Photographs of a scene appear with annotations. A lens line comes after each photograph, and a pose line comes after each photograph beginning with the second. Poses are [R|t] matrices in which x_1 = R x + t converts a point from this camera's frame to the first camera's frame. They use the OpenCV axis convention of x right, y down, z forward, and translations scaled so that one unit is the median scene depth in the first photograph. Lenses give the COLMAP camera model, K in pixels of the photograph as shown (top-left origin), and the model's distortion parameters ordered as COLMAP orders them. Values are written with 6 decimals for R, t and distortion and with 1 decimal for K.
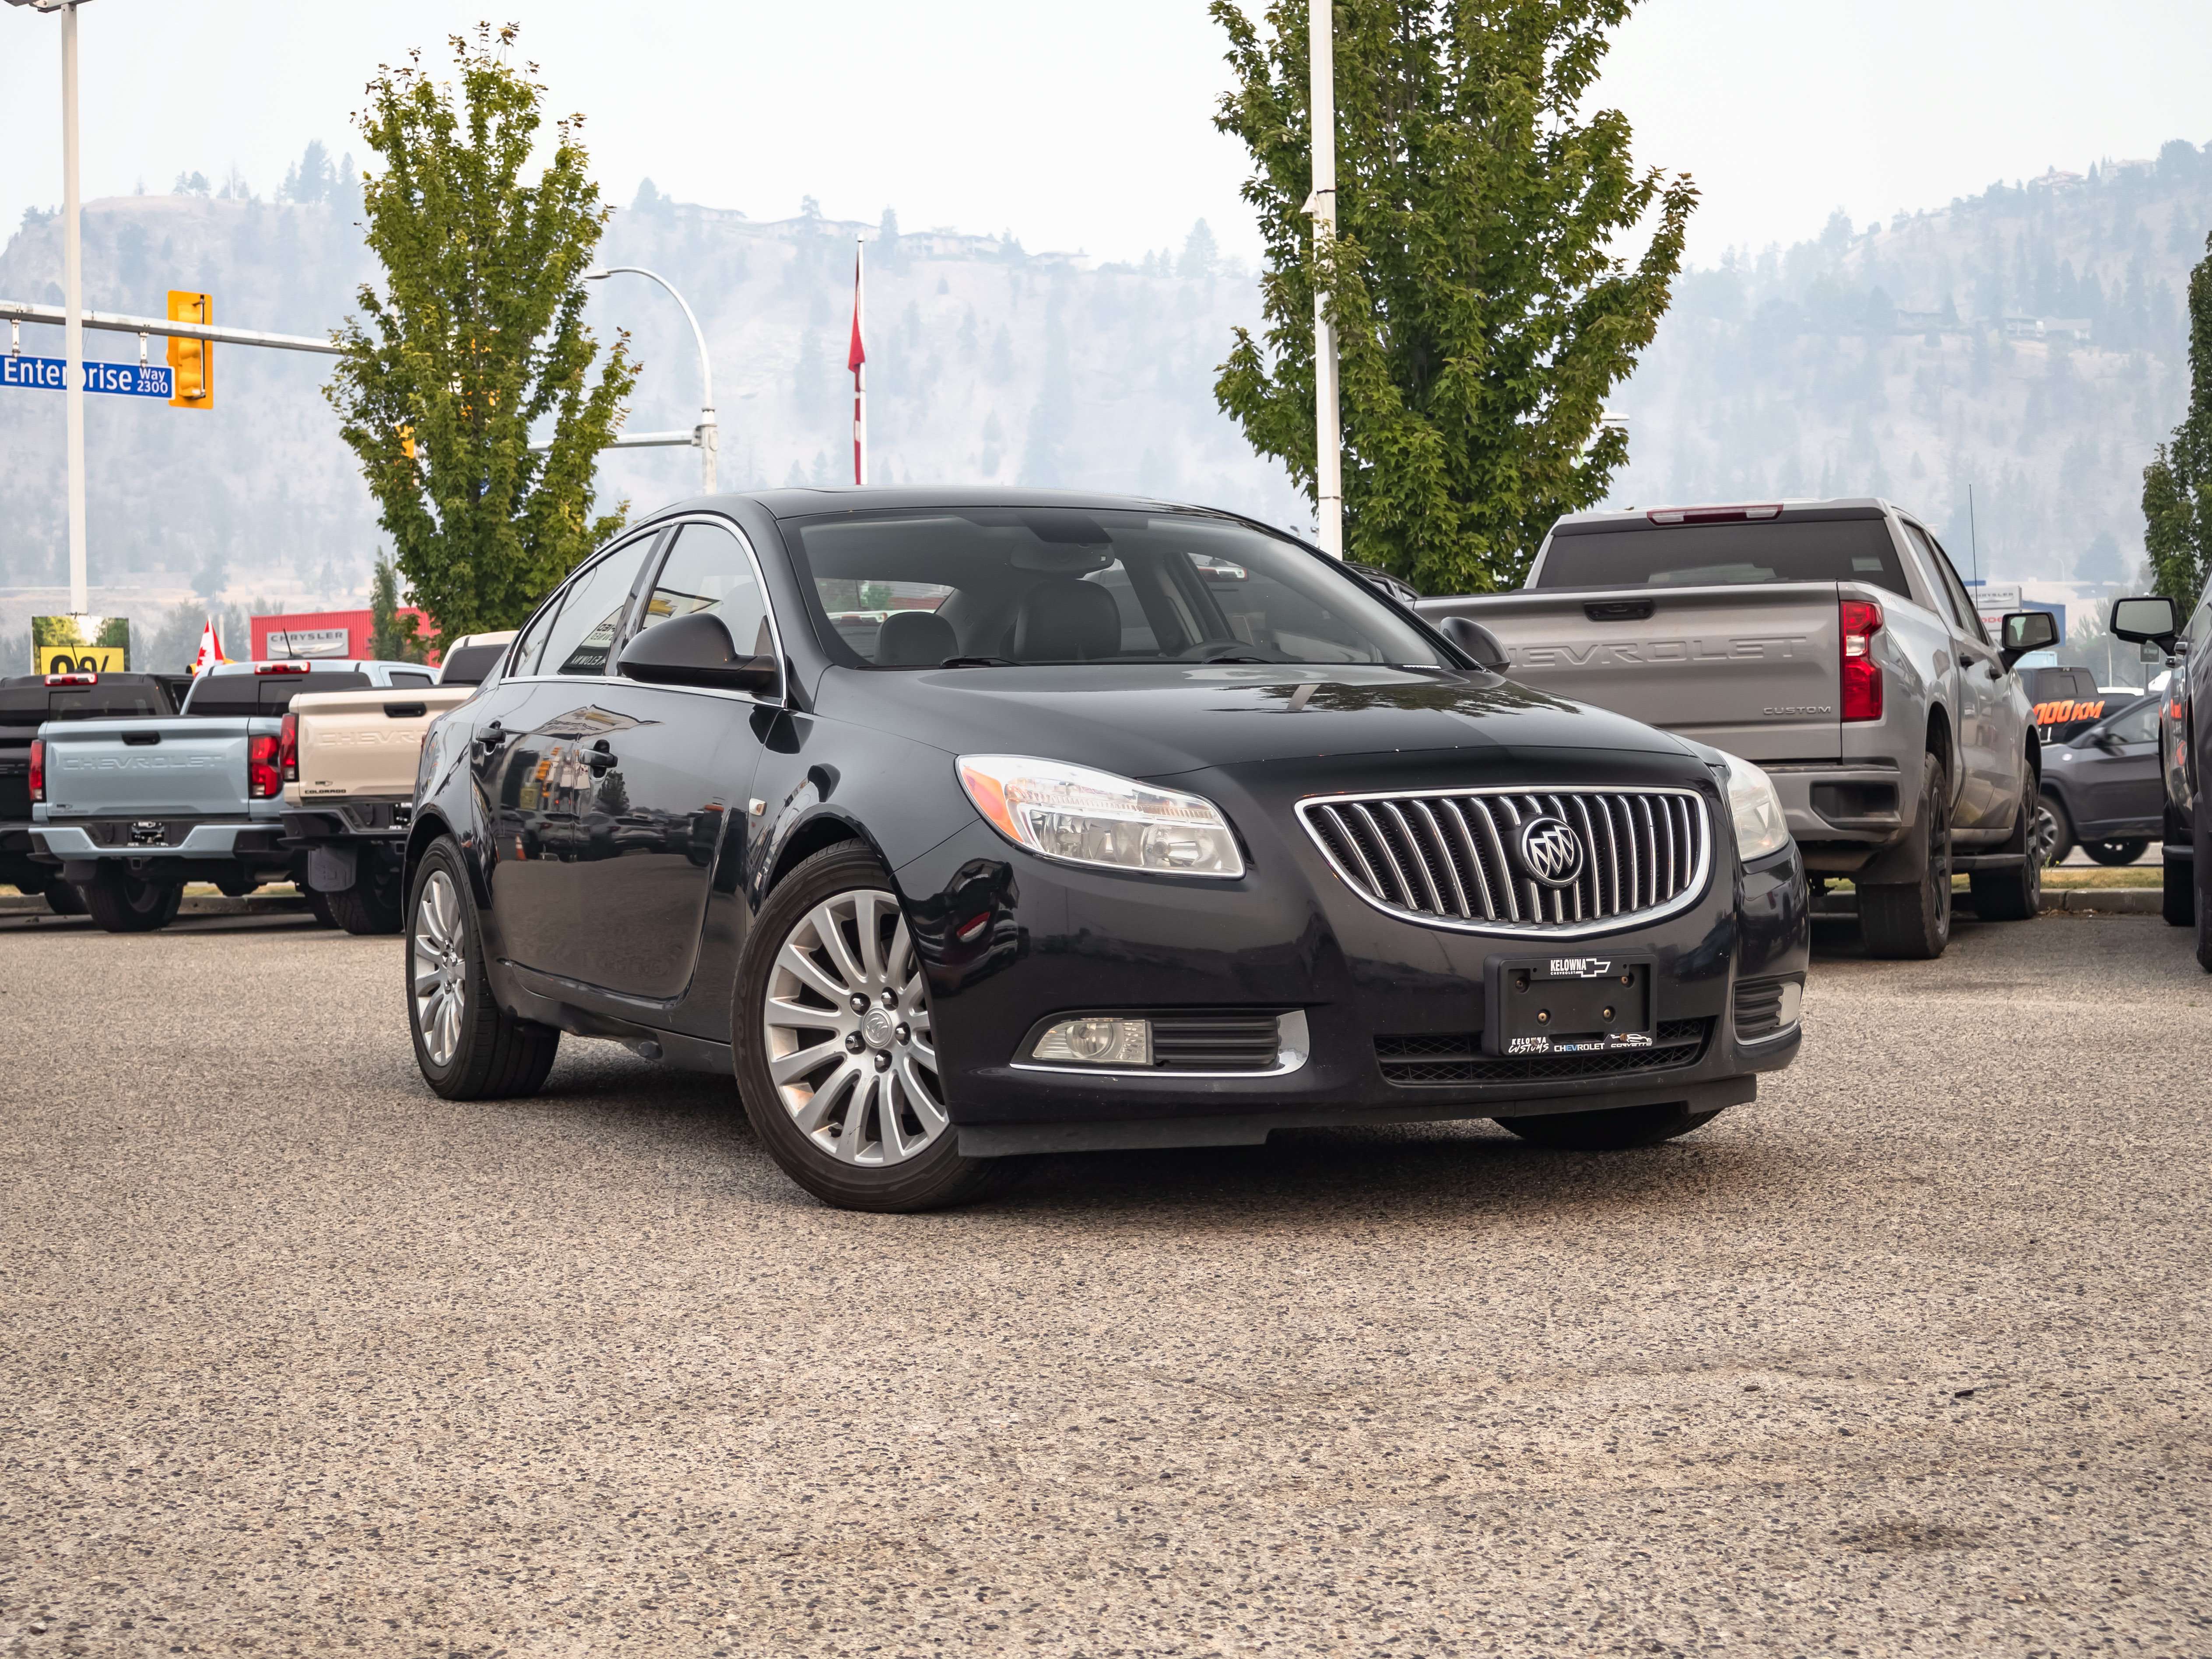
lens RADIAL K [[4885.9, 0, 1118.2], [0, 4885.9, 827.9], [0, 0, 1]] dist [-0.018385, -0.069105]
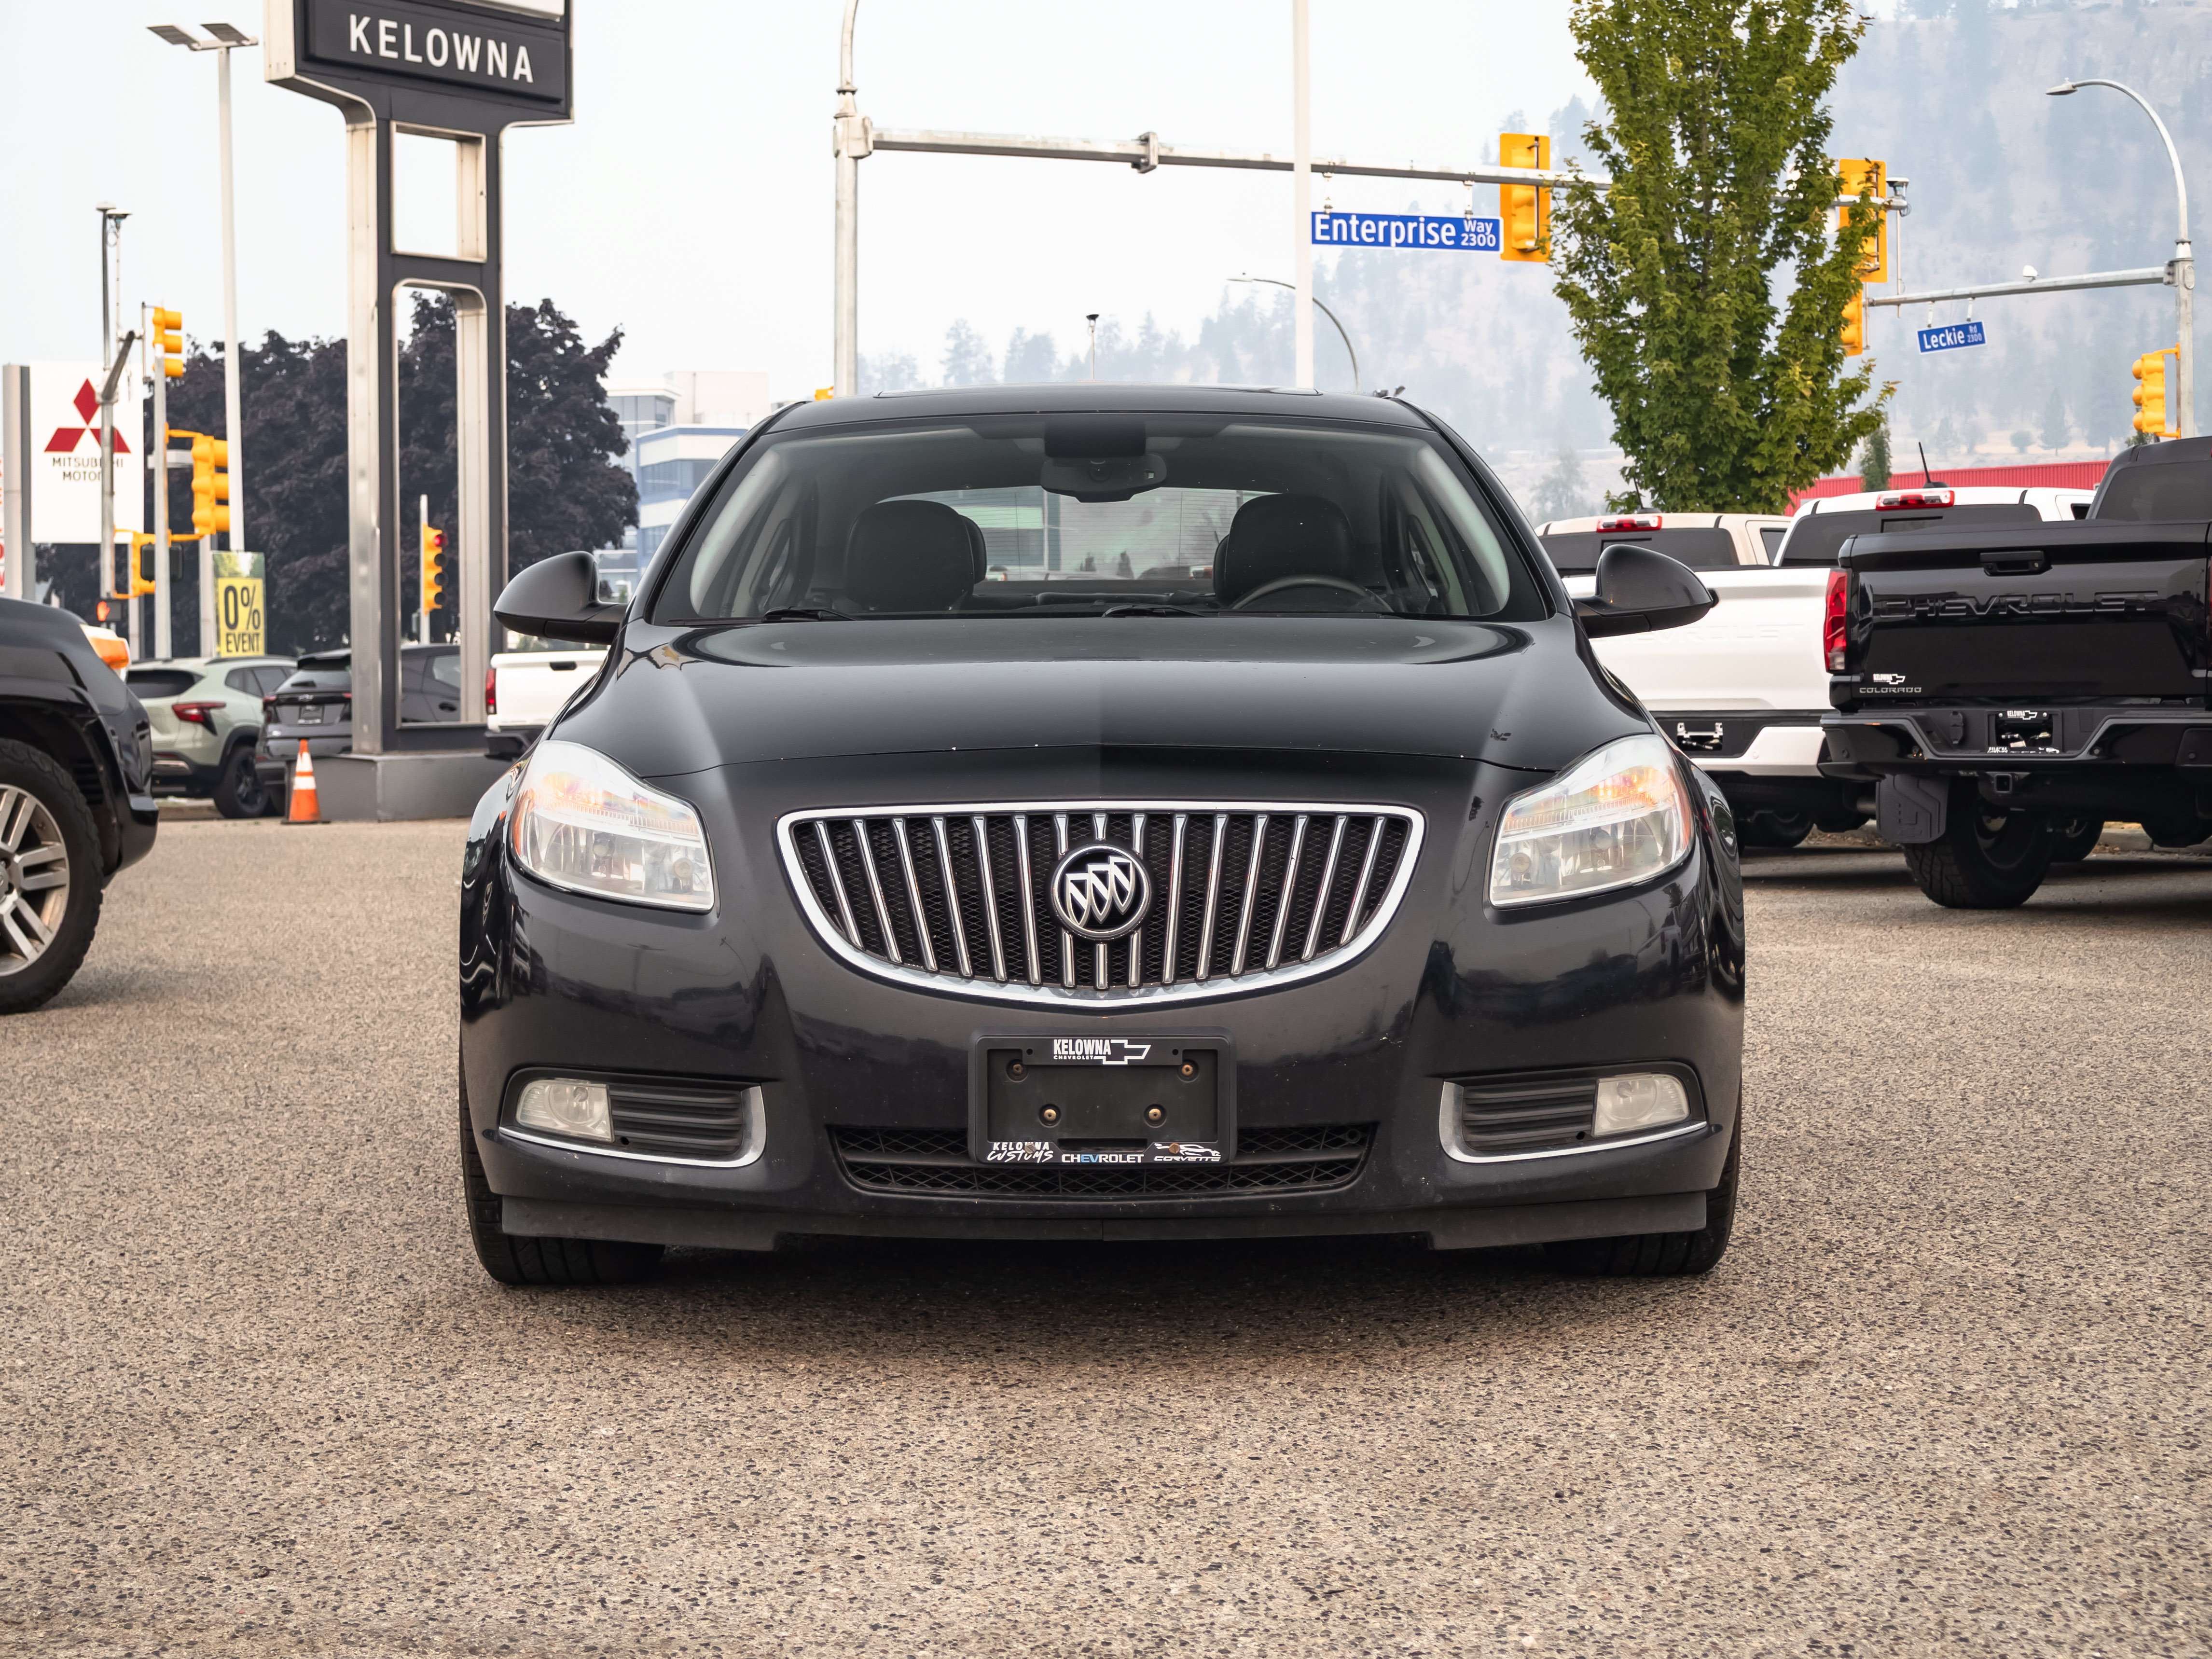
lens RADIAL K [[4885.5, 0, 1118.2], [0, 4885.5, 827.9], [0, 0, 1]] dist [-0.018385, -0.069105]
pose [[0.836642, 0.034534, -0.546660, 0.266257], [-0.013187, 0.998991, 0.042928, -0.019660], [0.547591, -0.028706, 0.836254, 0.204442]]
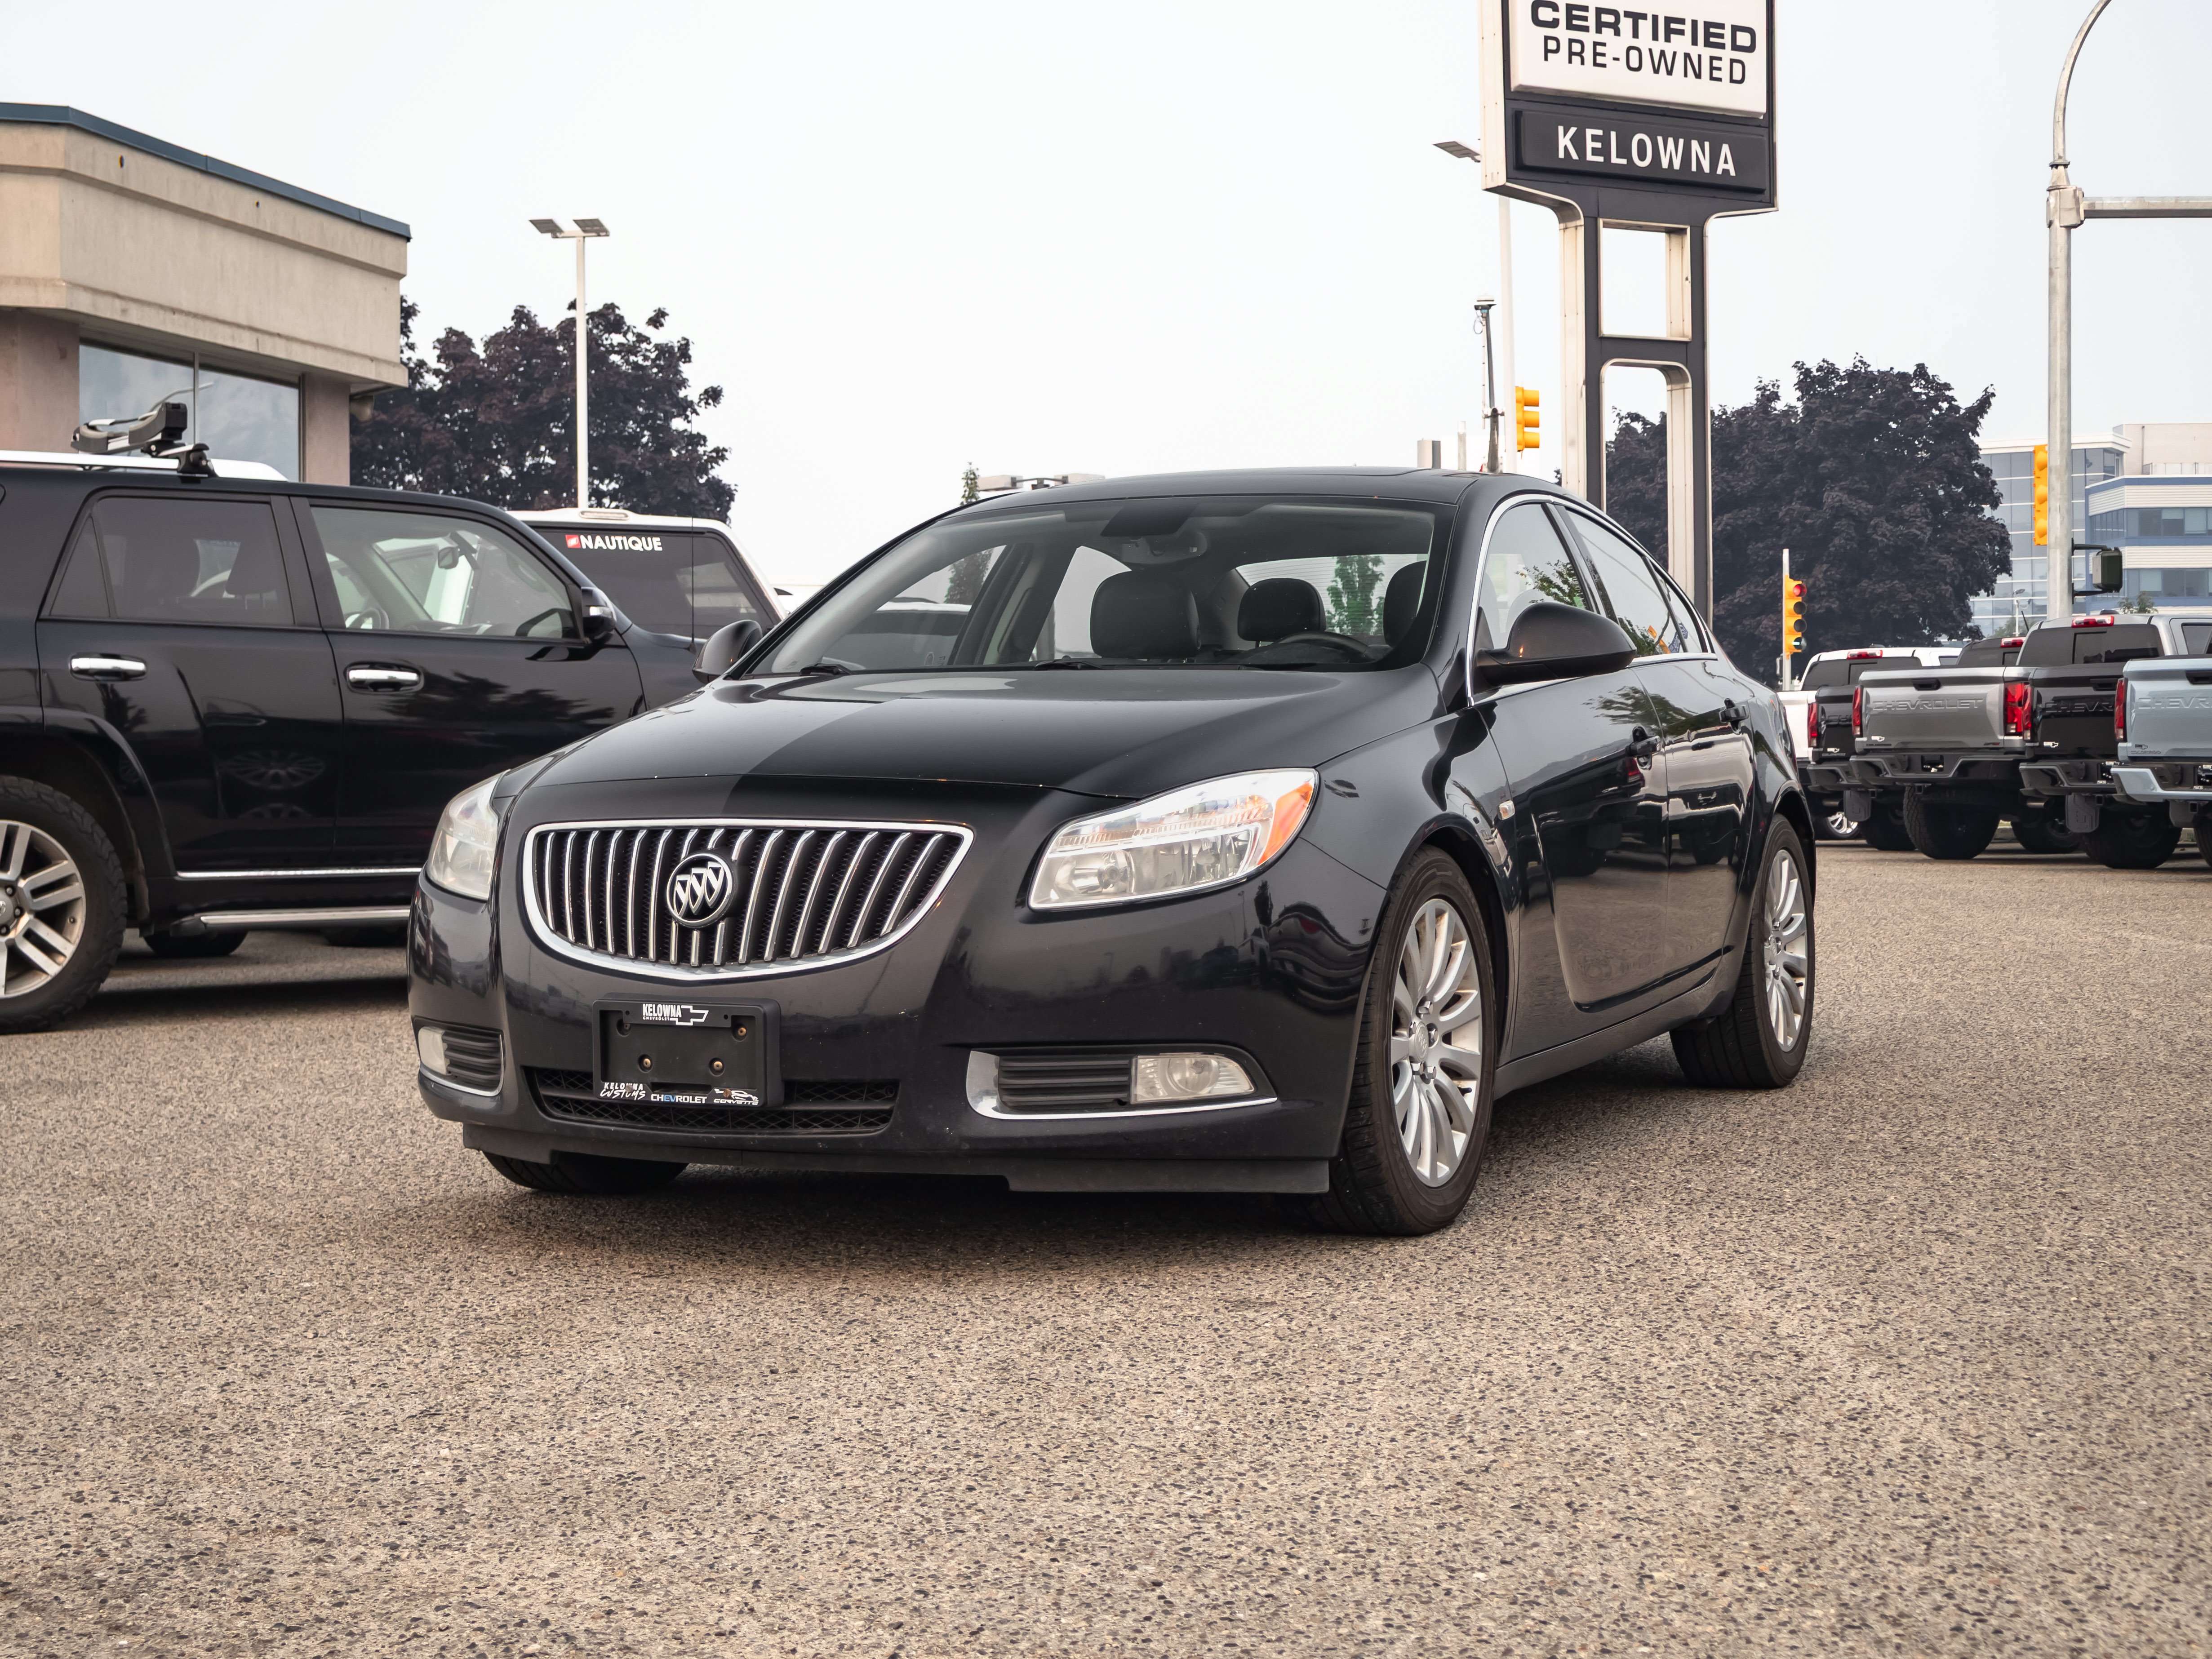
lens RADIAL K [[4885.2, 0, 1118.2], [0, 4885.2, 827.9], [0, 0, 1]] dist [-0.018385, -0.069105]
pose [[0.444668, 0.039534, -0.894822, 0.519280], [-0.005990, 0.999134, 0.041166, -0.024847], [0.895675, -0.012945, 0.444520, 0.350520]]
